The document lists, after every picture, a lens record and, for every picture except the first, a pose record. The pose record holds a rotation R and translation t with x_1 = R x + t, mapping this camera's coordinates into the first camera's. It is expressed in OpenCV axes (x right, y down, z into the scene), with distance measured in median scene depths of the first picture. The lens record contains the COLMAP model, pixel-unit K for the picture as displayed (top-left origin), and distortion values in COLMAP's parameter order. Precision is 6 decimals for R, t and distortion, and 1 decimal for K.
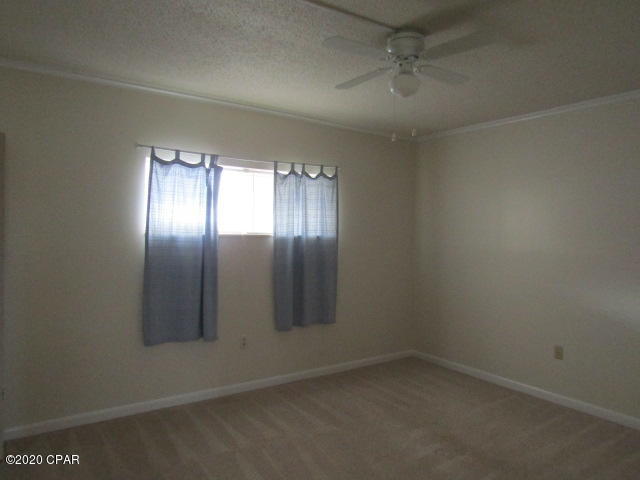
lens RADIAL K [[458.3, 0, 319.4], [0, 458.3, 239.9], [0, 0, 1]] dist [-0.003679, -0.000743]
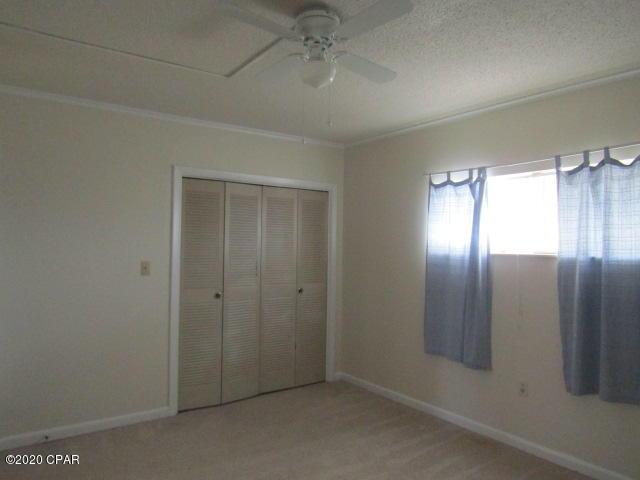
lens RADIAL K [[458.3, 0, 318.3], [0, 458.3, 241.8], [0, 0, 1]] dist [-0.003679, -0.000743]
pose [[0.033339, -0.018985, -0.999264, 0.633209], [-0.028596, 0.999392, -0.019942, -0.007464], [0.999035, 0.029240, 0.032775, 0.601456]]
